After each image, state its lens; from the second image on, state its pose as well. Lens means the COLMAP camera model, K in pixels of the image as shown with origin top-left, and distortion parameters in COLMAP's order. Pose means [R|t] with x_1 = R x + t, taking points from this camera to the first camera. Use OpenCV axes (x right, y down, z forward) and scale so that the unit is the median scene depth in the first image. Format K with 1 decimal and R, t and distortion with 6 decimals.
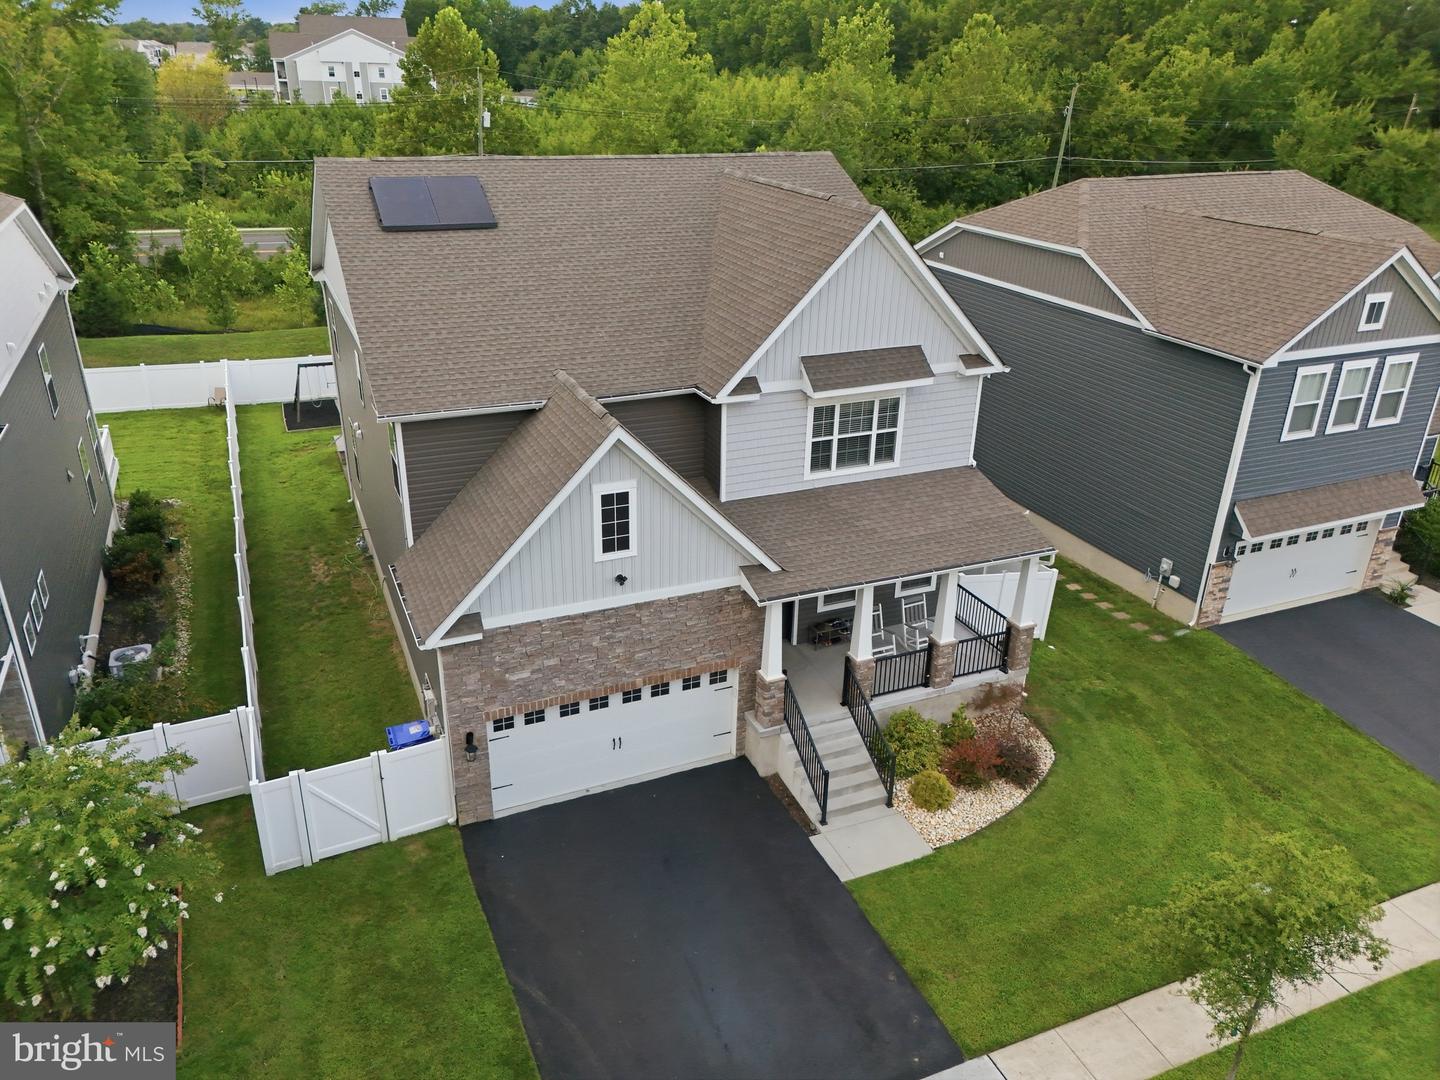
lens RADIAL K [[1068.4, 0, 717.6], [0, 1068.4, 537.1], [0, 0, 1]] dist [0.033195, -0.009049]
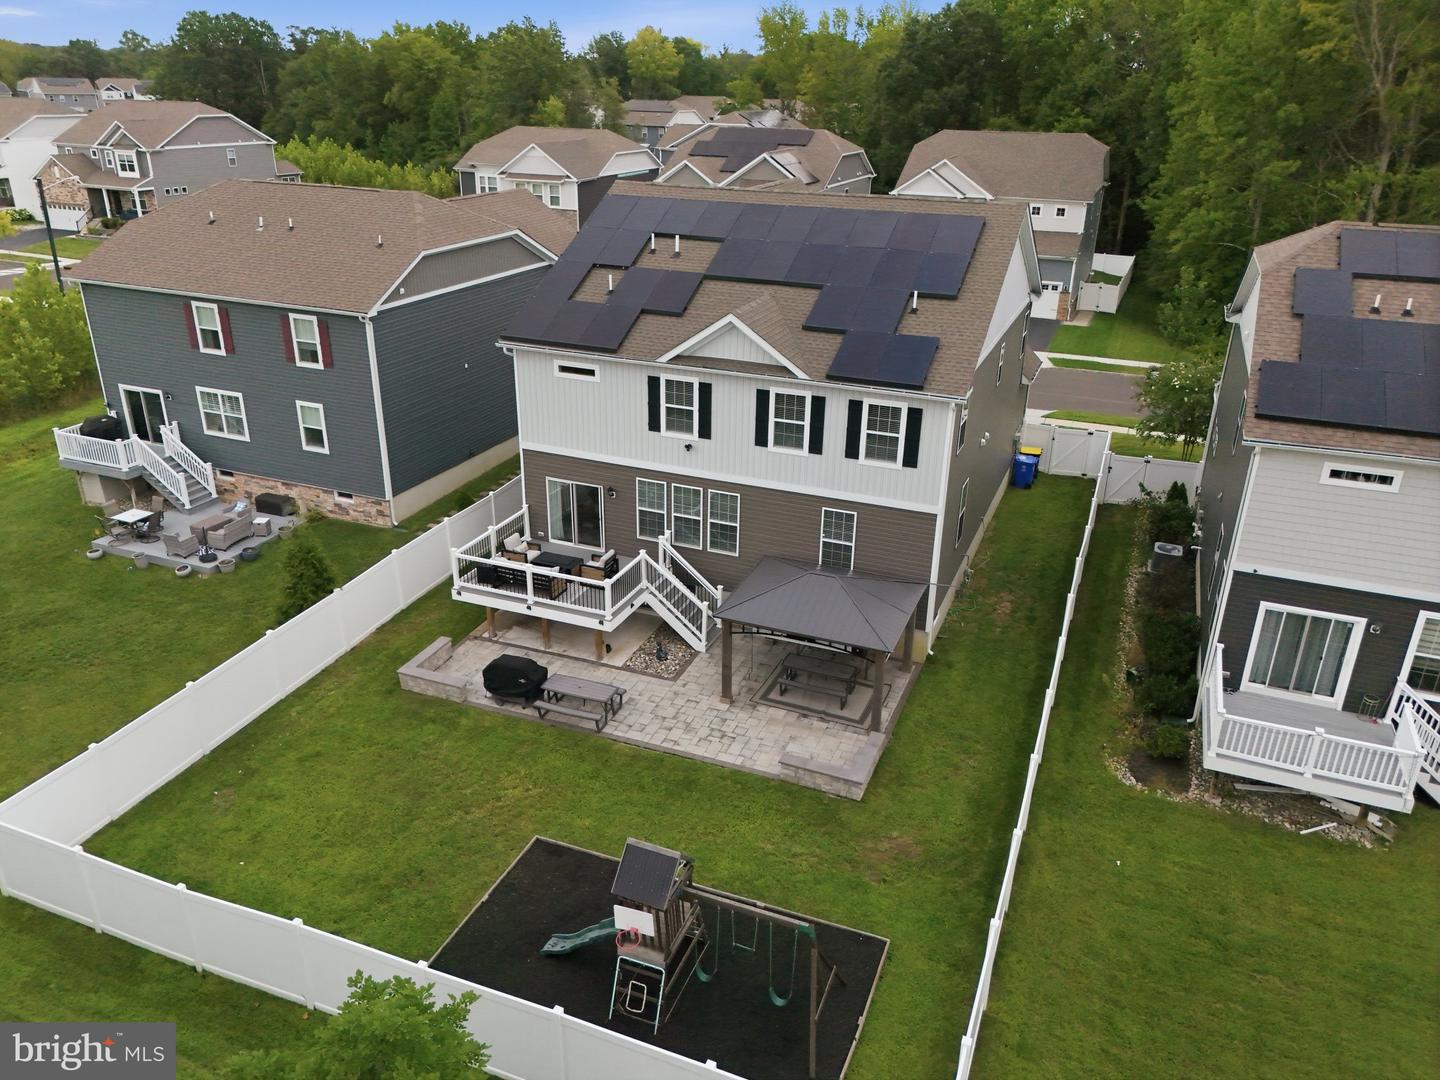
lens RADIAL K [[1063.1, 0, 717.3], [0, 1063.1, 538.9], [0, 0, 1]] dist [0.062209, -0.054427]
pose [[-0.696793, -0.313074, 0.645340, -1.090391], [0.268094, 0.720829, 0.639165, -1.001990], [-0.665286, 0.618378, -0.418335, 2.082874]]
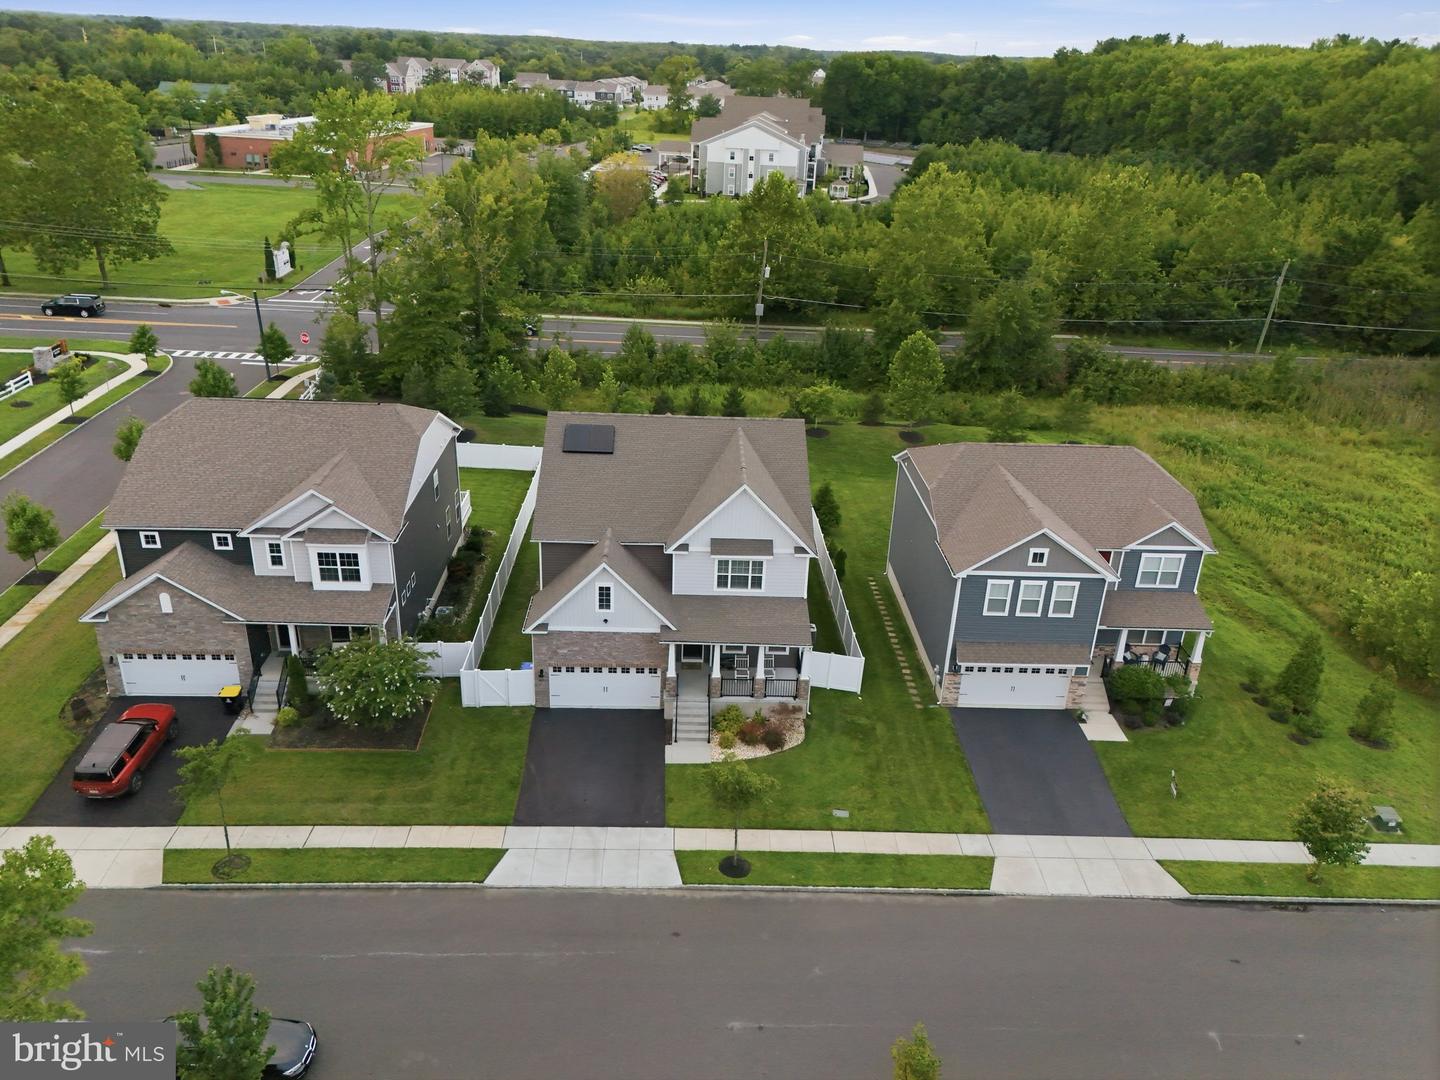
lens RADIAL K [[1060.6, 0, 717.4], [0, 1060.6, 537.0], [0, 0, 1]] dist [0.059274, -0.044703]
pose [[0.927652, 0.169753, -0.332633, 0.770068], [-0.171953, 0.984836, 0.023047, -0.208519], [0.331501, 0.035818, 0.942775, -1.012710]]
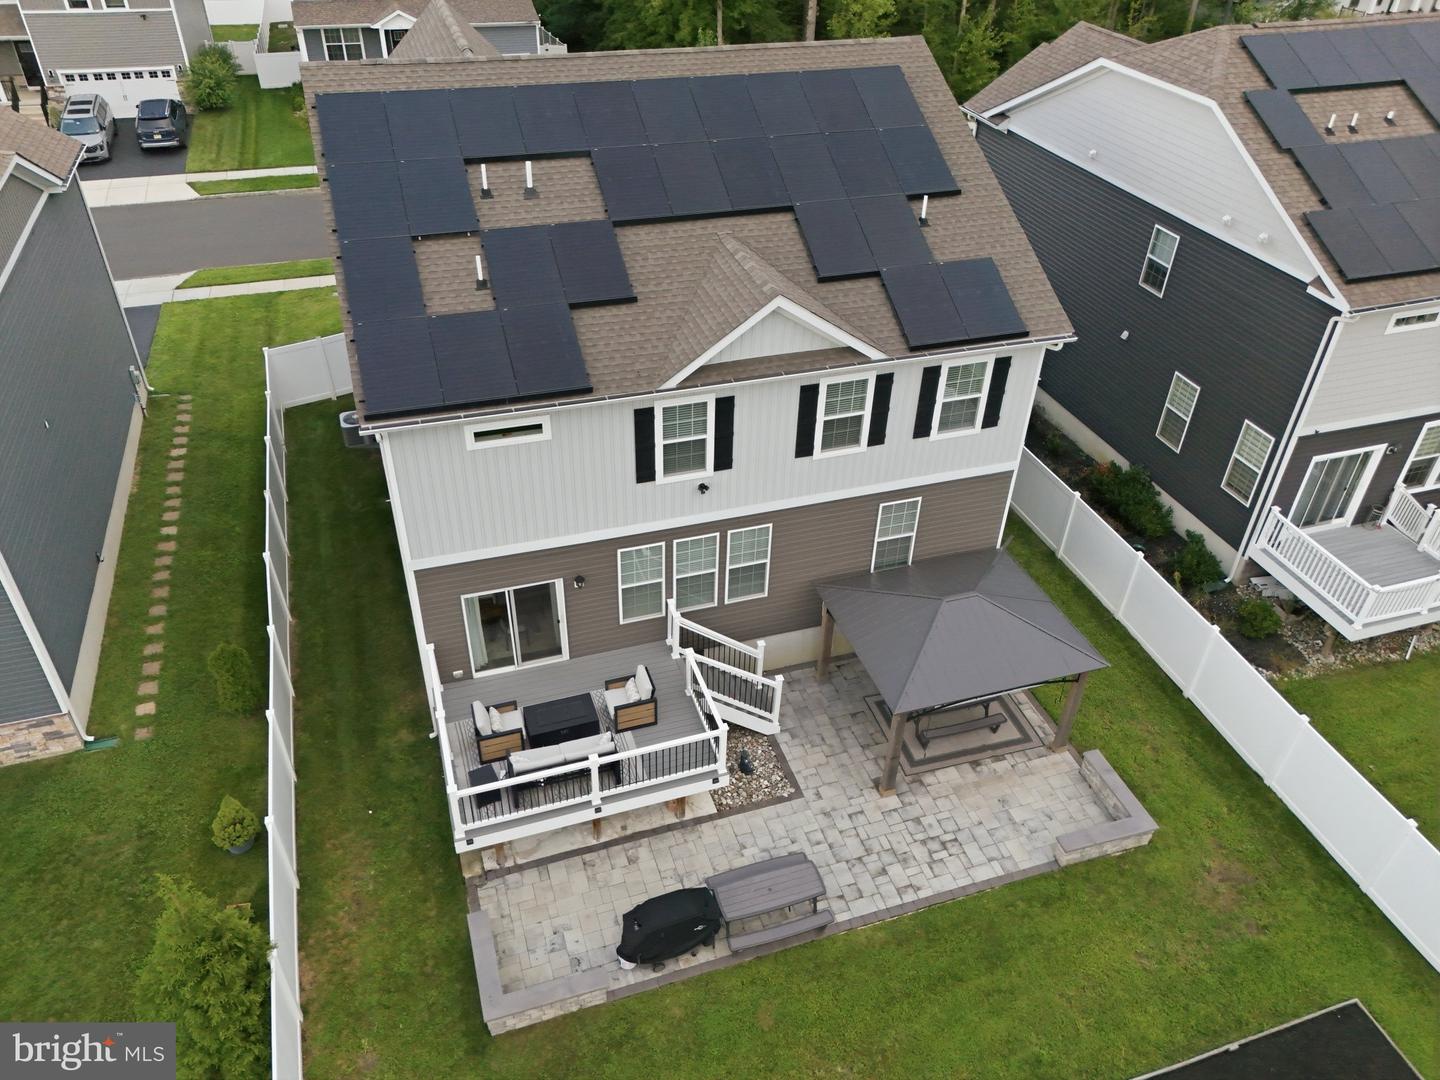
lens RADIAL K [[1060.6, 0, 717.4], [0, 1060.6, 537.0], [0, 0, 1]] dist [0.059274, -0.044703]
pose [[-0.994776, -0.089876, 0.048411, -0.285016], [-0.002208, 0.493056, 0.869995, -1.015964], [-0.102061, 0.865343, -0.490678, 1.969405]]
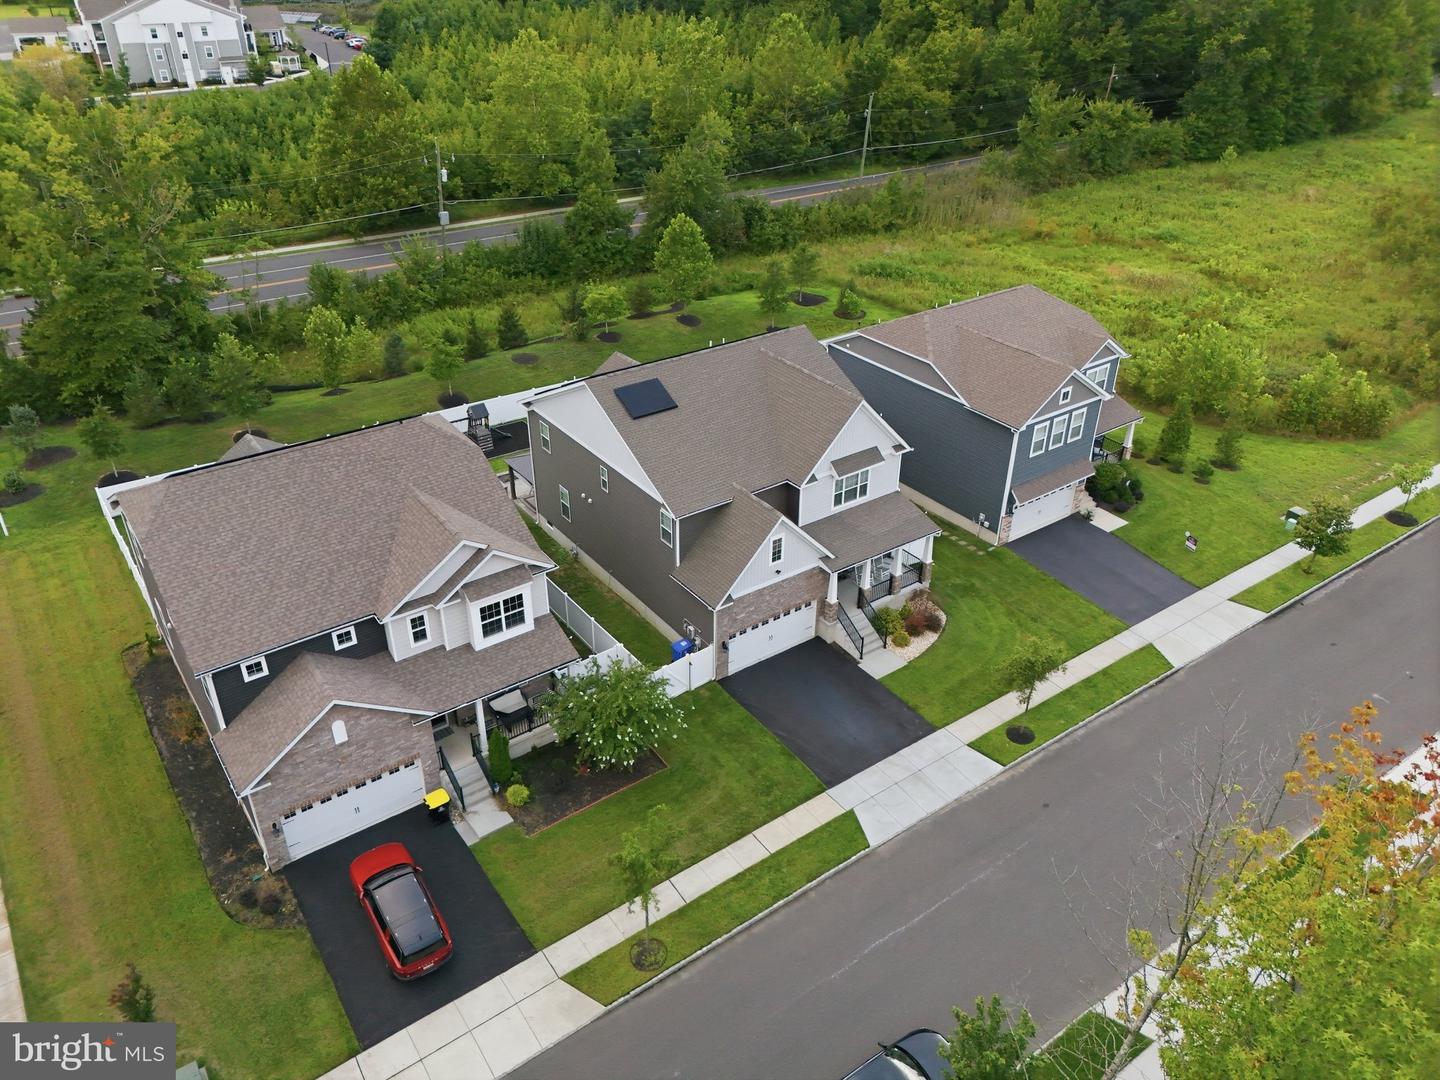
lens RADIAL K [[1063.1, 0, 717.3], [0, 1063.1, 538.9], [0, 0, 1]] dist [0.062209, -0.054427]
pose [[0.977532, -0.120714, 0.172800, -0.527585], [0.098758, 0.986520, 0.130483, -0.300973], [-0.186222, -0.110486, 0.976276, -1.094530]]
